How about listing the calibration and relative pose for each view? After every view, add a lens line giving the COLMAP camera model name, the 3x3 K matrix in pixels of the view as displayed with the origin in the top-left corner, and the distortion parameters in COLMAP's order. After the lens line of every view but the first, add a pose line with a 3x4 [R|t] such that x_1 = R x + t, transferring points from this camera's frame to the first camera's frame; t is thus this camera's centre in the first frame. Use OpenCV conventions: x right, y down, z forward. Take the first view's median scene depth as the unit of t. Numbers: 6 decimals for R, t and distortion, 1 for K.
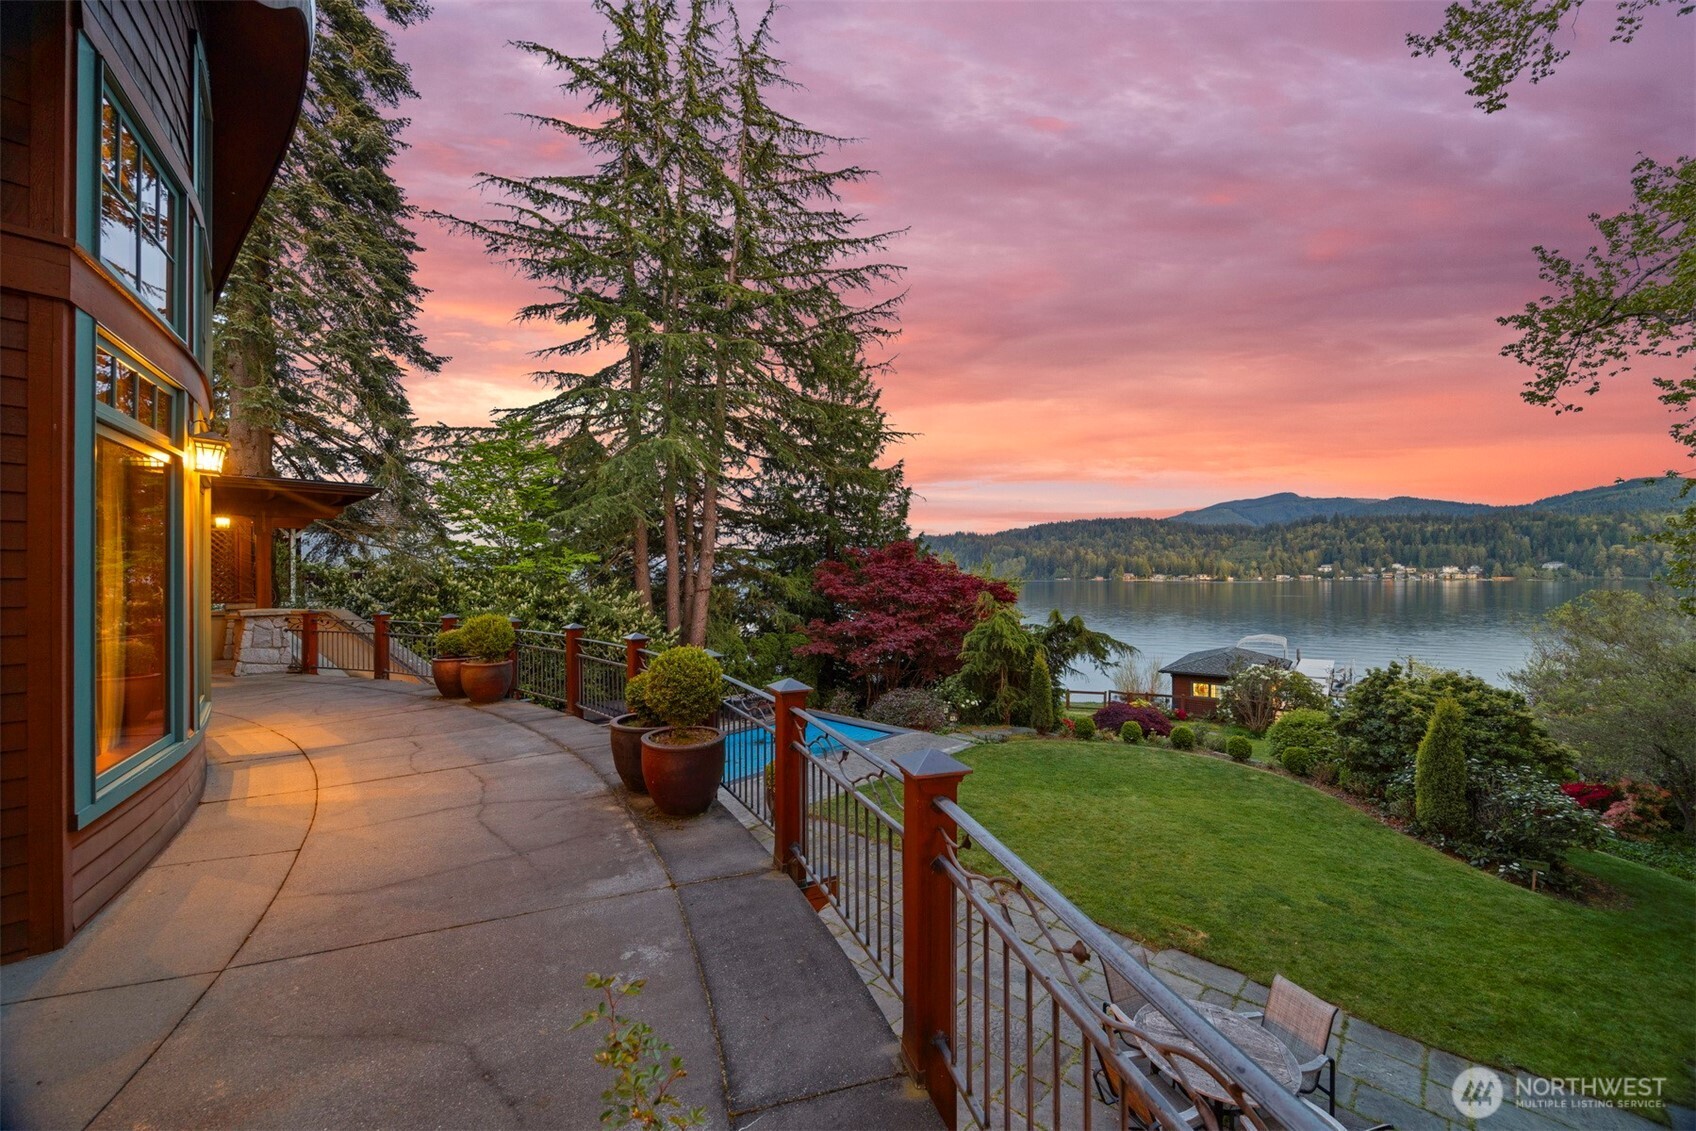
lens RADIAL K [[654.9, 0, 848.0], [0, 654.9, 565.5], [0, 0, 1]] dist [-0.001003, -0.000003]
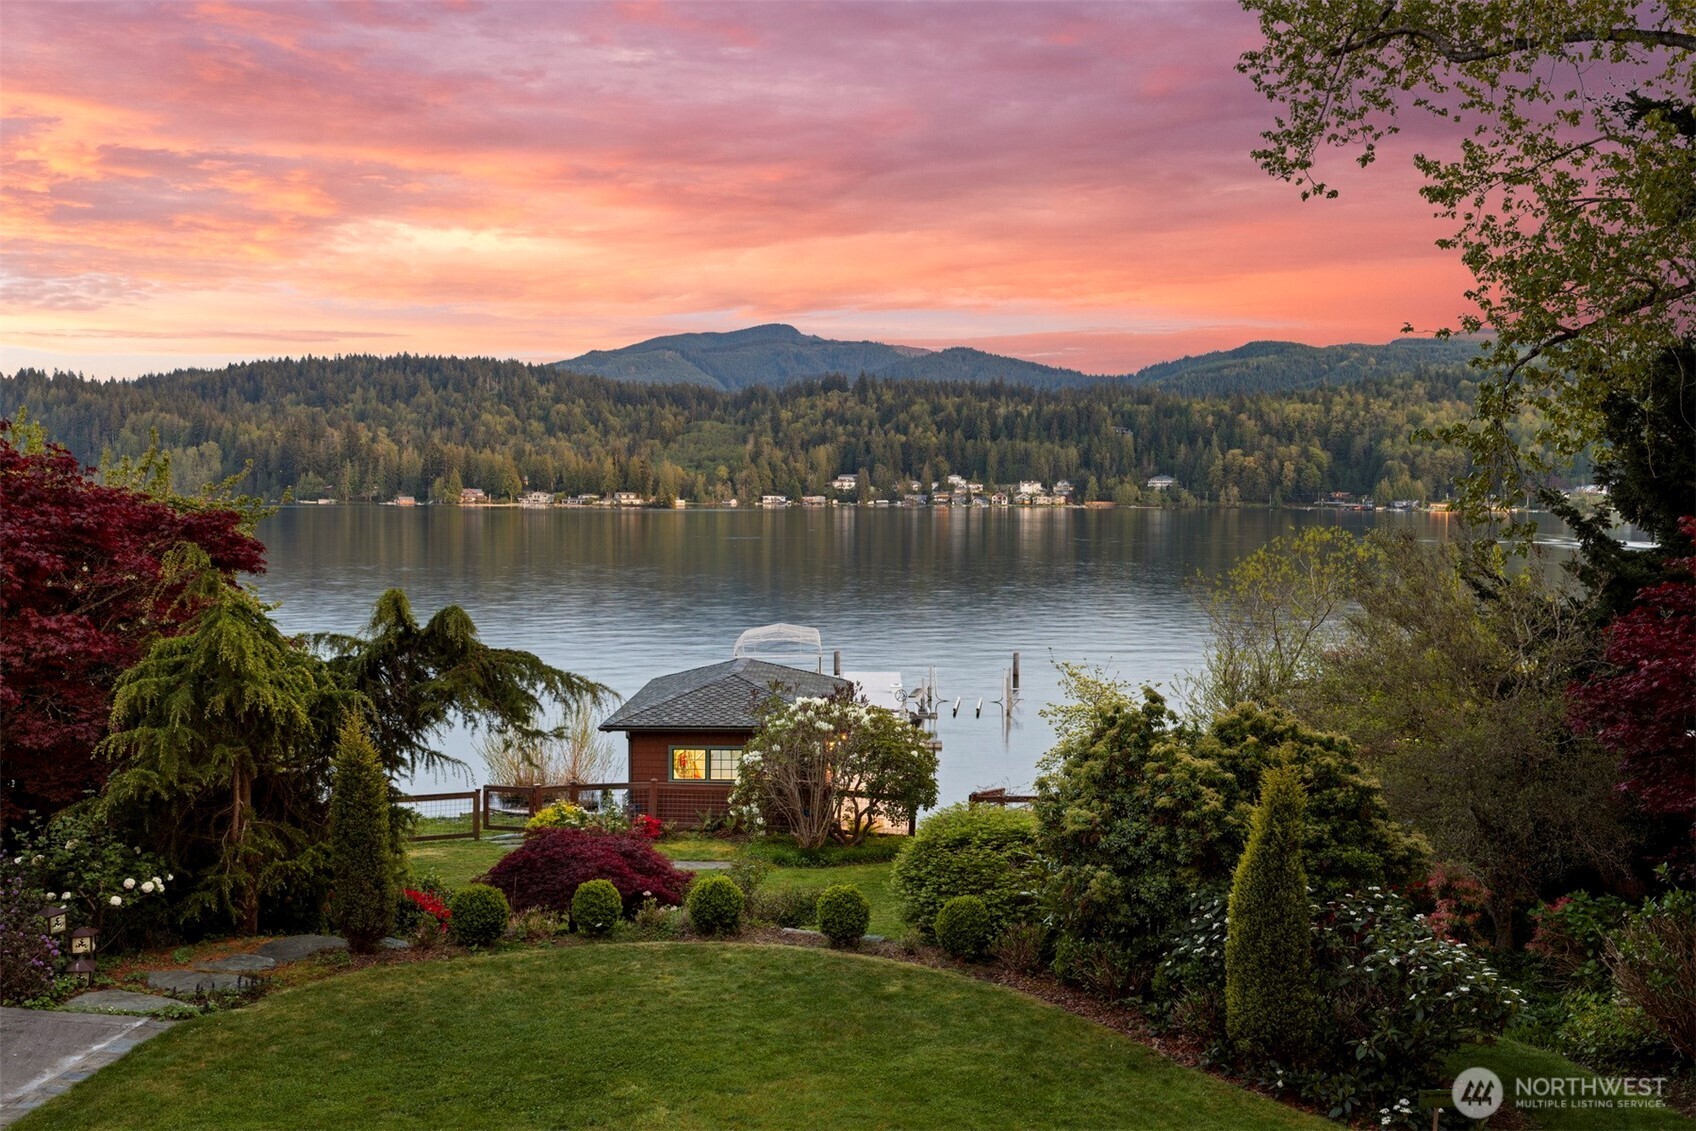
lens RADIAL K [[1598.7, 0, 848.0], [0, 1598.7, 565.5], [0, 0, 1]] dist [-0.003207, -0.000163]
pose [[0.799343, -0.019347, 0.600564, -0.002573], [-0.017223, 0.998333, 0.055084, 0.001601], [-0.600628, -0.054375, 0.797677, 0.124172]]
